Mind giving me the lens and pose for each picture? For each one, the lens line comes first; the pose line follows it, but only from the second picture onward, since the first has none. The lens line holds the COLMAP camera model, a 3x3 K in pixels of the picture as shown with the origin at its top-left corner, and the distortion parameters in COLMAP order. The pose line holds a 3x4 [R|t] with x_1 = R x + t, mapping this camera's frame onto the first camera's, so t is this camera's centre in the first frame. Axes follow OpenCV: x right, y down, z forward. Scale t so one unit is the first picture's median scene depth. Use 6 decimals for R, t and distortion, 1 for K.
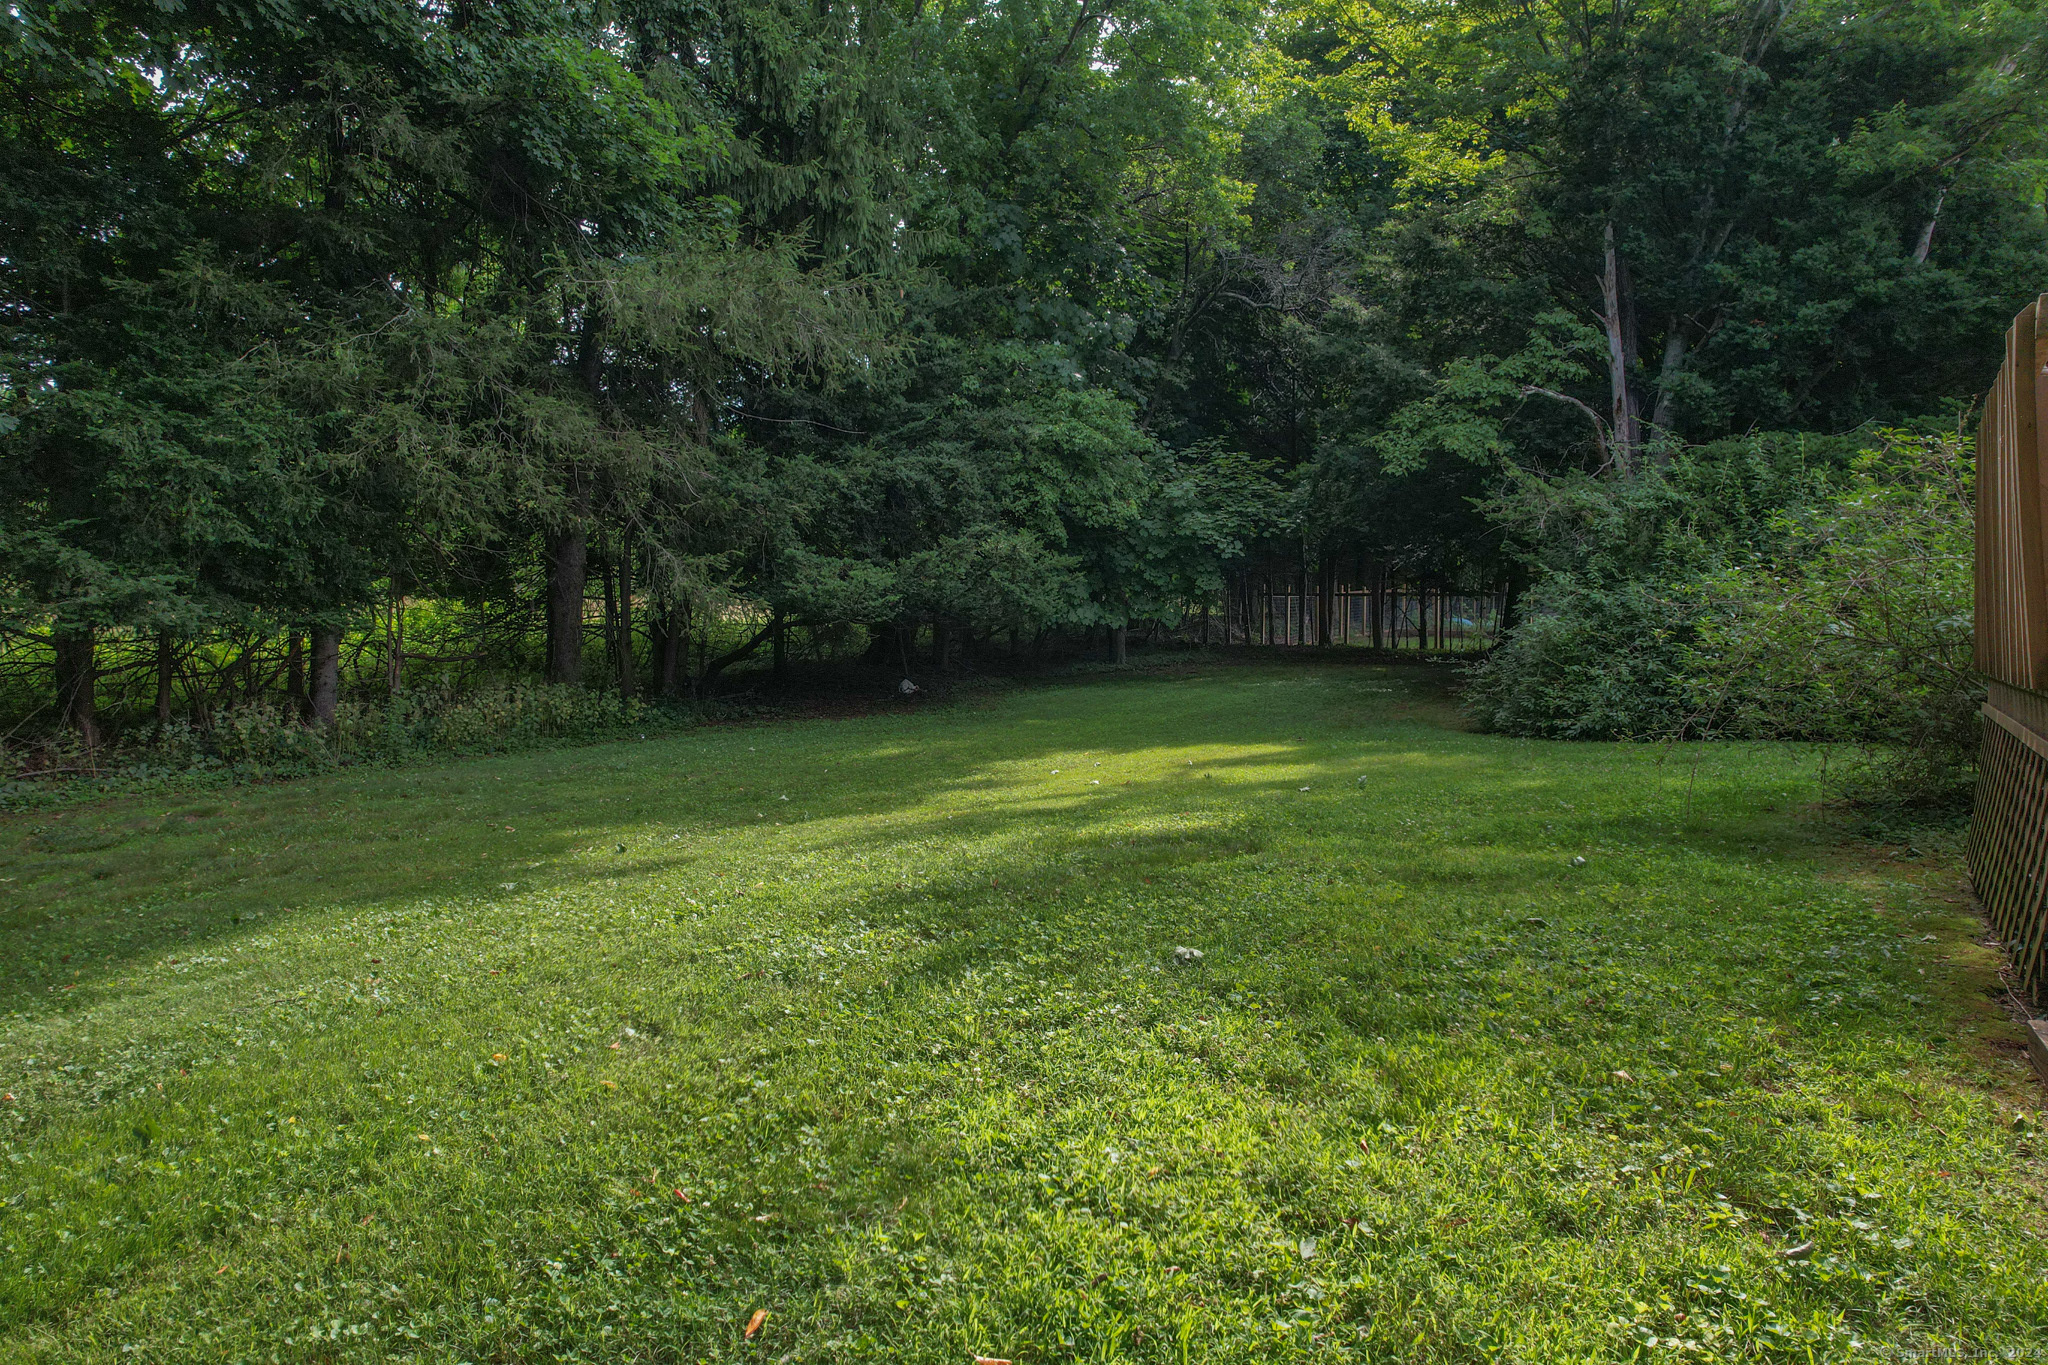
lens RADIAL K [[1307.6, 0, 1024.0], [0, 1307.6, 682.5], [0, 0, 1]] dist [-0.090604, 0.082057]
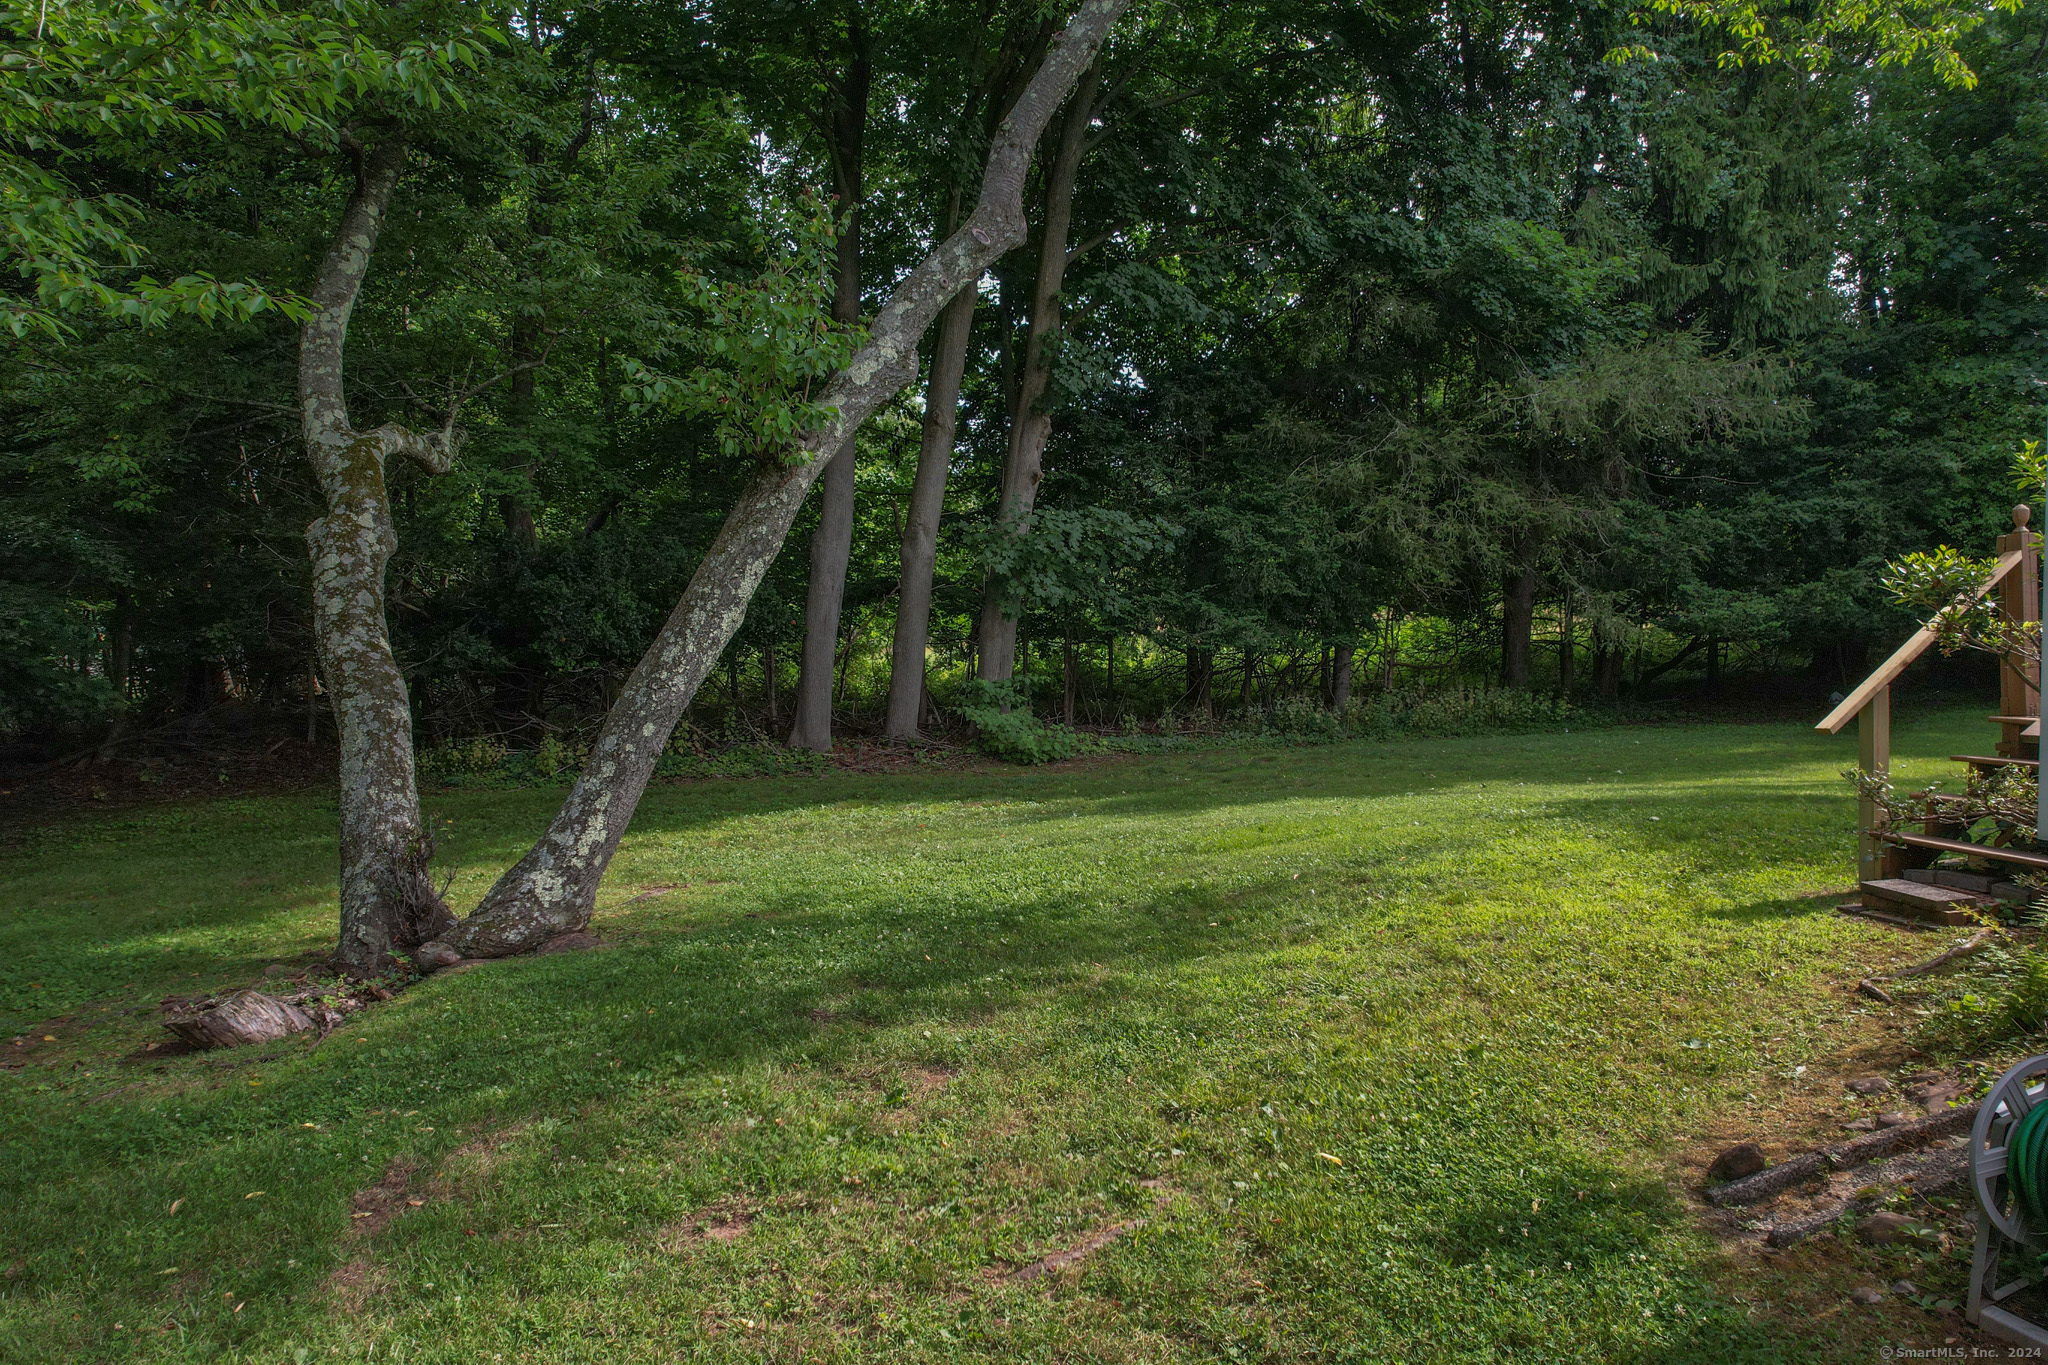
lens RADIAL K [[1311.3, 0, 1028.8], [0, 1311.3, 679.0], [0, 0, 1]] dist [-0.072033, 0.067055]
pose [[0.733650, 0.022691, -0.679148, 0.202122], [-0.024011, 0.999684, 0.007462, -0.006425], [0.679103, 0.010833, 0.733963, -0.331864]]
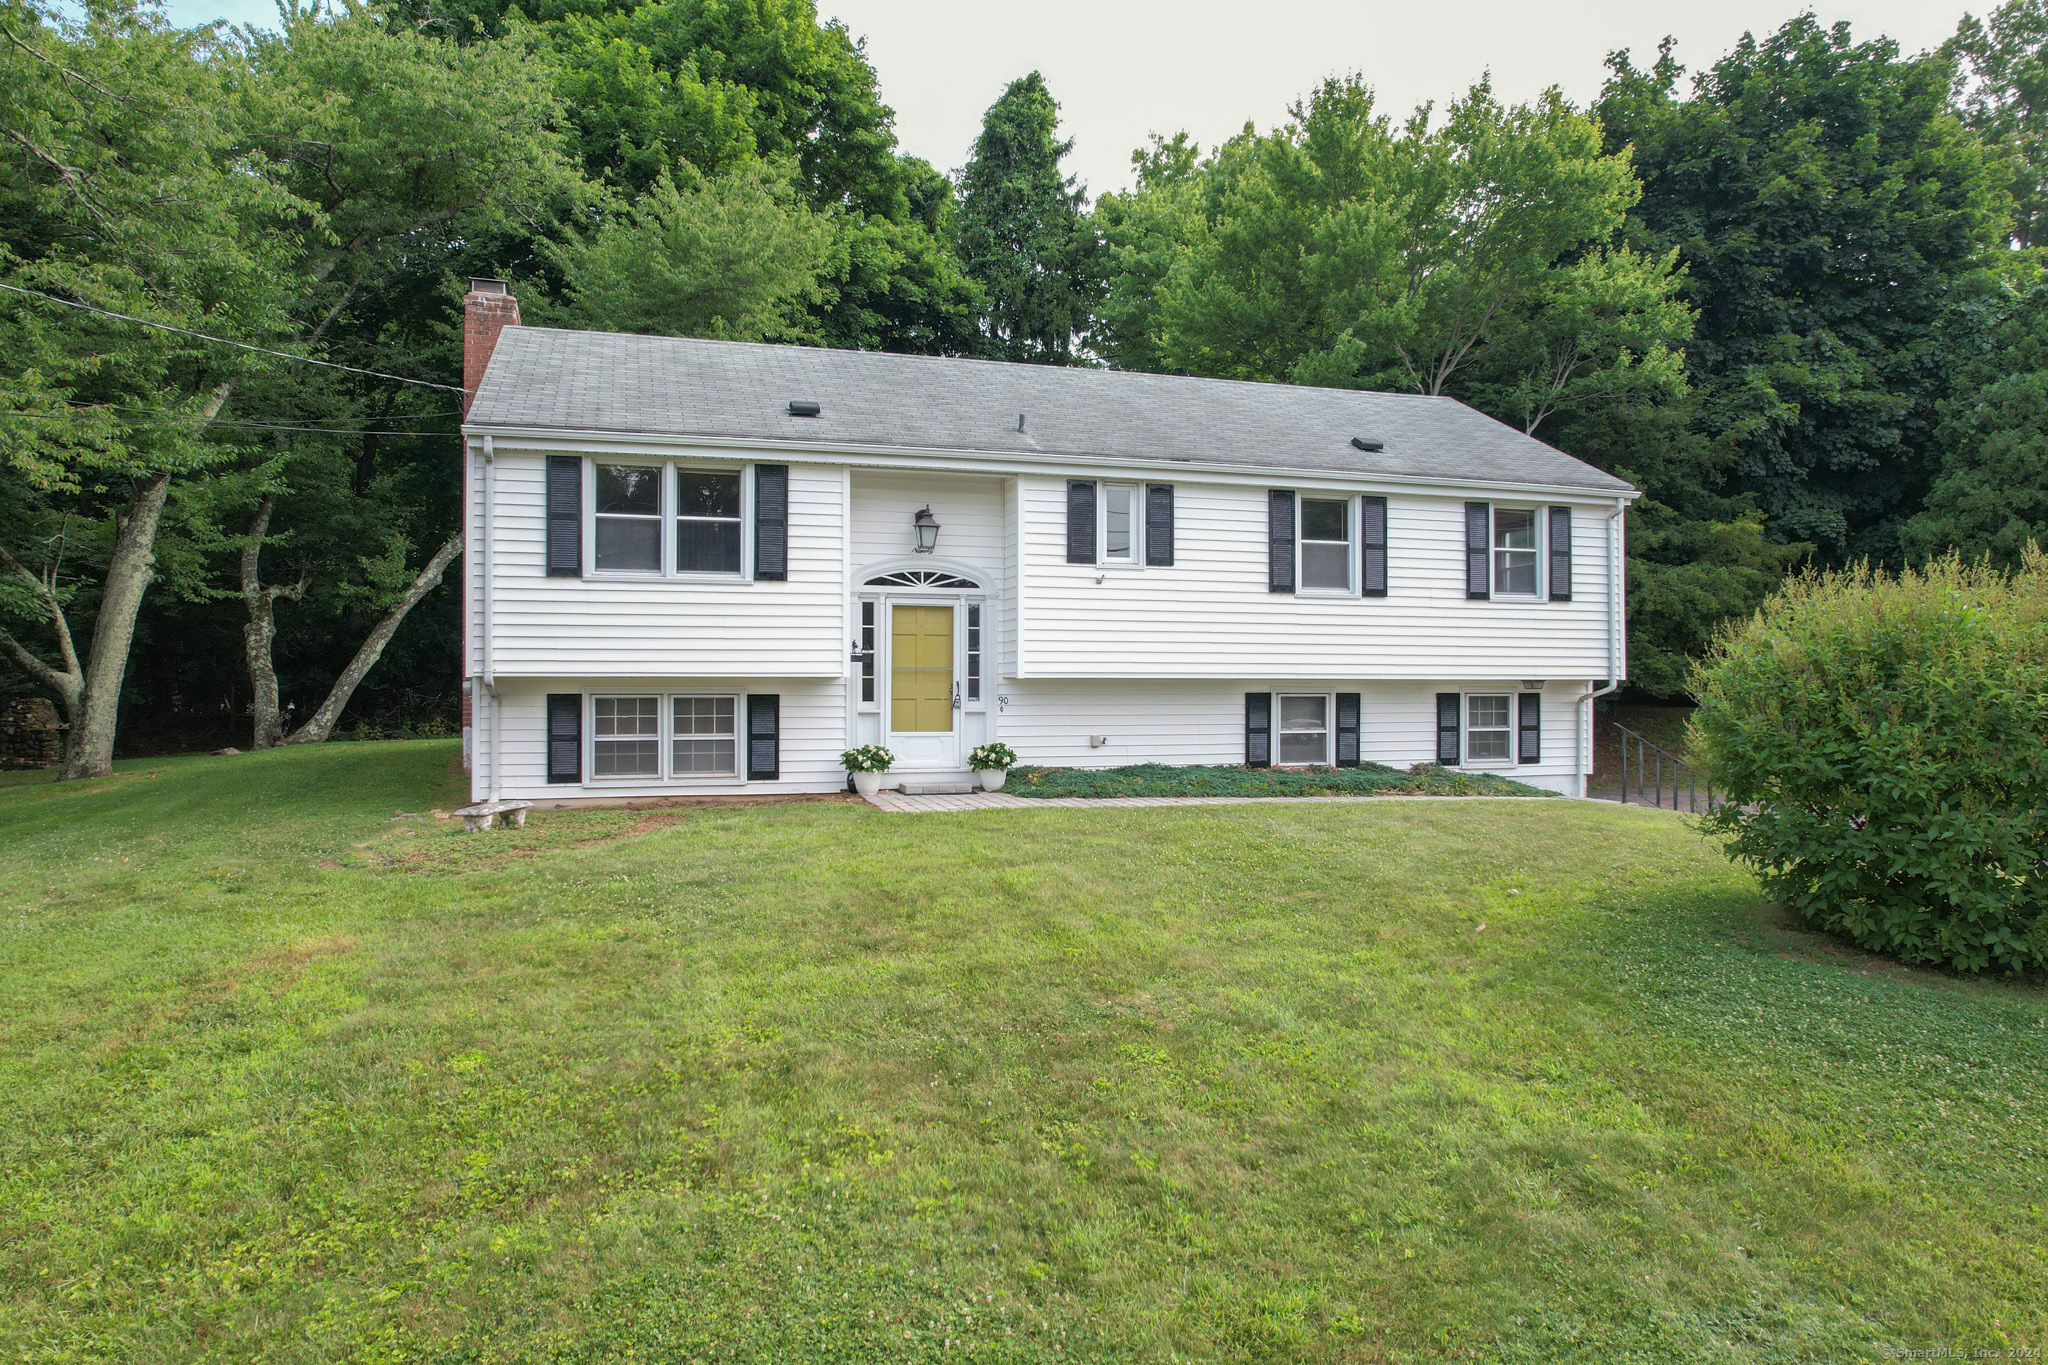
lens RADIAL K [[1311.3, 0, 1028.8], [0, 1311.3, 679.0], [0, 0, 1]] dist [-0.072033, 0.067055]
pose [[0.774526, -0.003845, -0.632530, 1.380346], [-0.024767, 0.999030, -0.036399, 0.040867], [0.632057, 0.043858, 0.773680, -0.759797]]
